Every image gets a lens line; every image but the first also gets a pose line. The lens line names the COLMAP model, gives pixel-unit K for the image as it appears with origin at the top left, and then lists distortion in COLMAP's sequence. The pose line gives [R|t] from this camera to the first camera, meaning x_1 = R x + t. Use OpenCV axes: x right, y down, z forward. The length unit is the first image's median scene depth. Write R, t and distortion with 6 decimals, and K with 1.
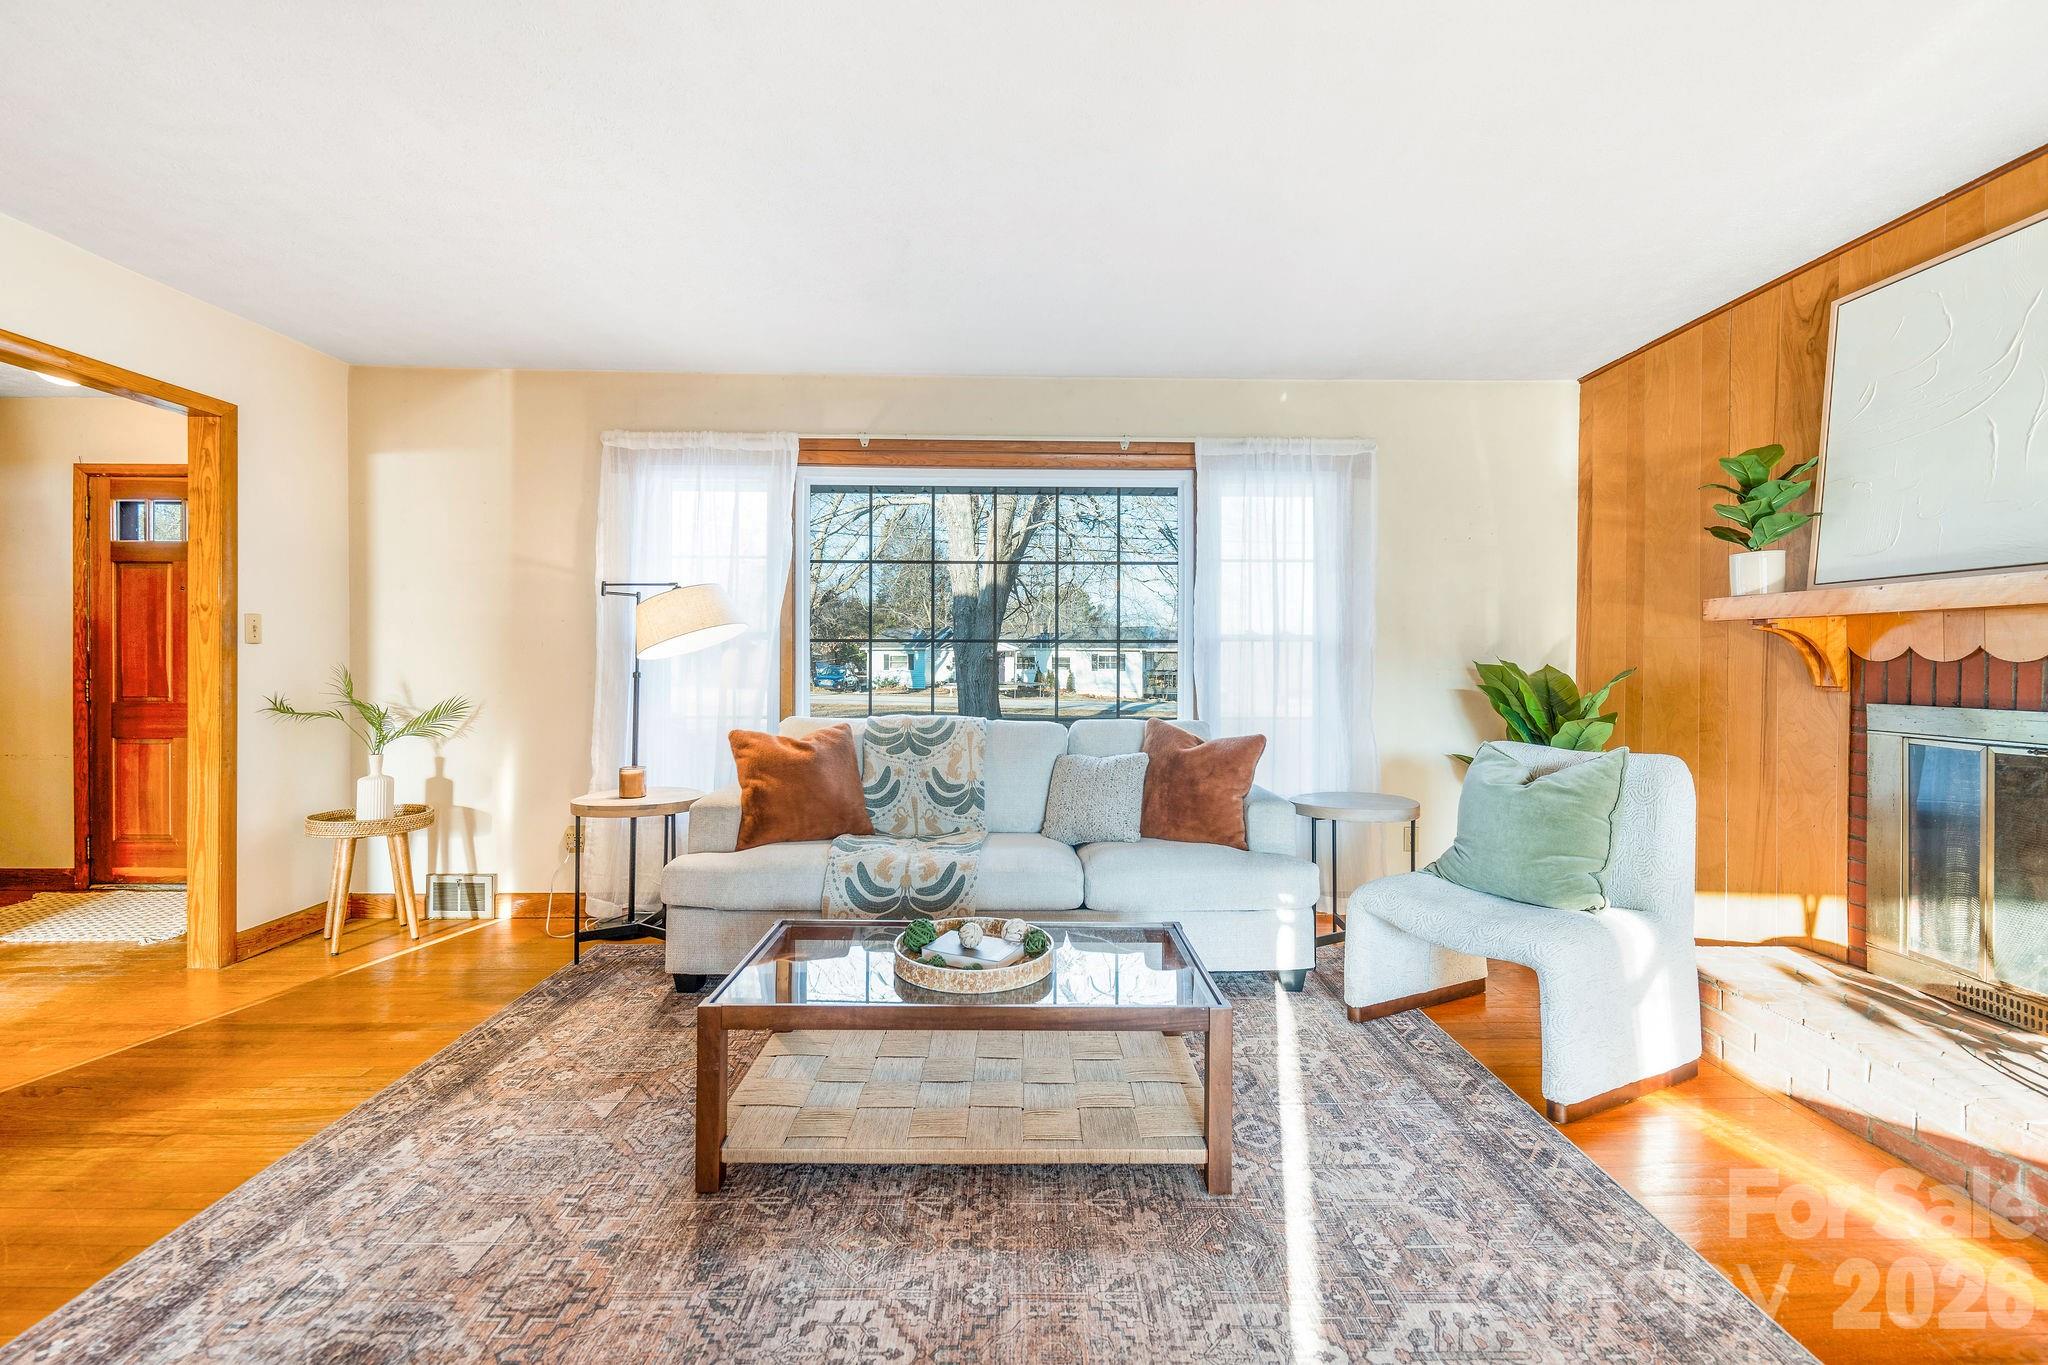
lens RADIAL K [[835.0, 0, 1024.0], [0, 835.0, 661.4], [0, 0, 1]] dist [0.015613, -0.010348]
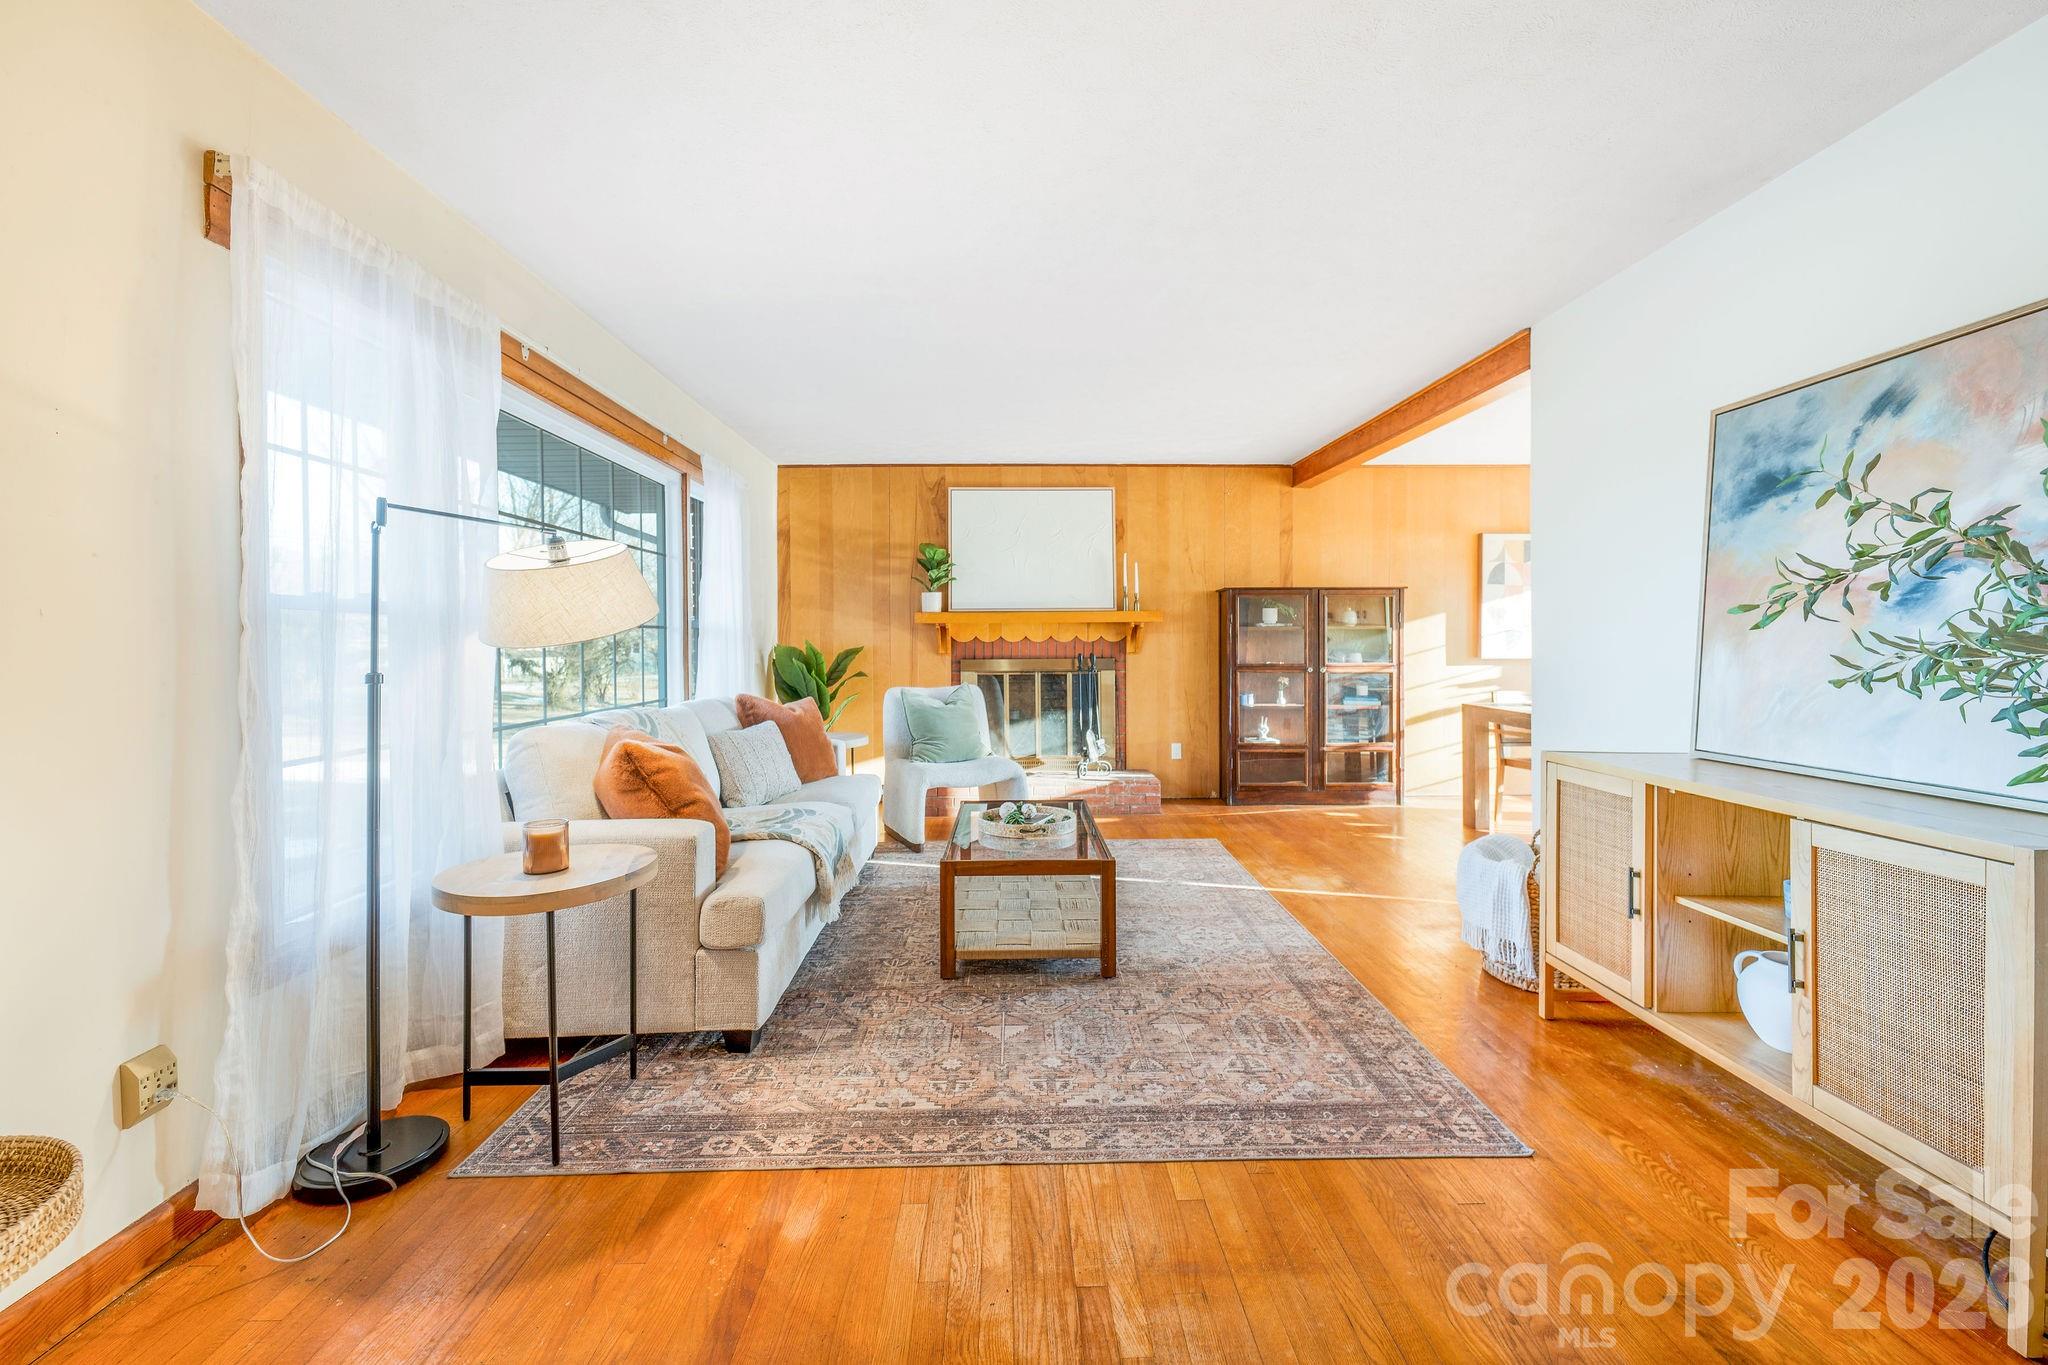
lens RADIAL K [[842.7, 0, 1028.5], [0, 842.7, 648.5], [0, 0, 1]] dist [0.000781, -0.000808]
pose [[-0.014797, -0.010971, 0.999830, -1.452851], [0.005401, 0.999924, 0.011052, -0.008822], [-0.999876, 0.005563, -0.014737, 0.867378]]
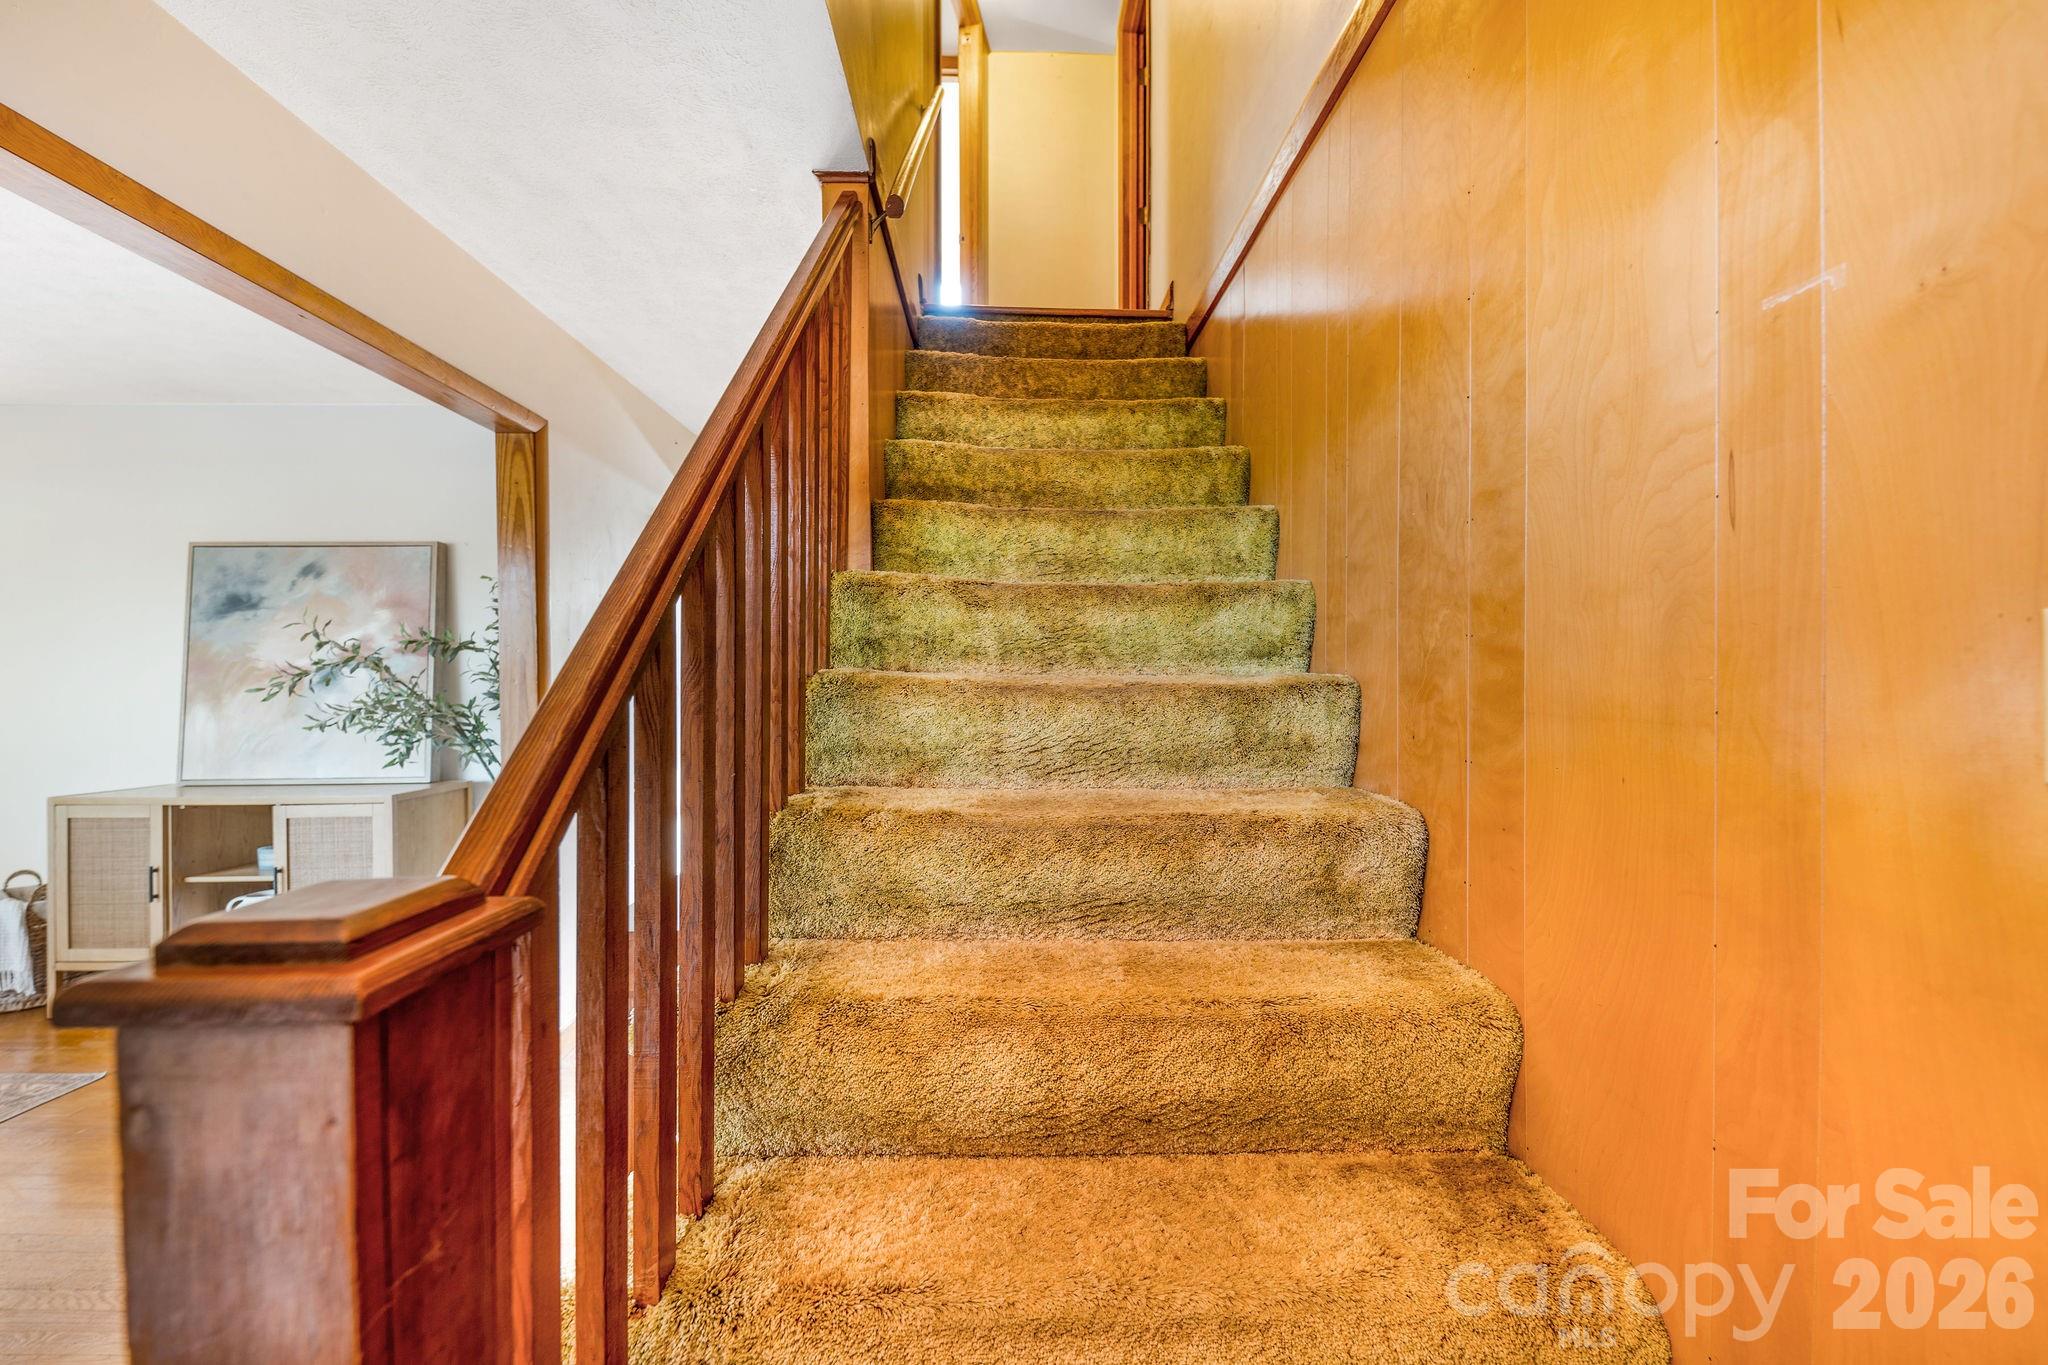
lens RADIAL K [[813.0, 0, 1024.0], [0, 813.0, 682.5], [0, 0, 1]] dist [0.001088, -0.006109]
pose [[-0.999430, -0.002650, -0.033643, -1.835220], [-0.002801, 0.999986, 0.004428, -0.047500], [0.033631, 0.004520, -0.999424, 1.465203]]
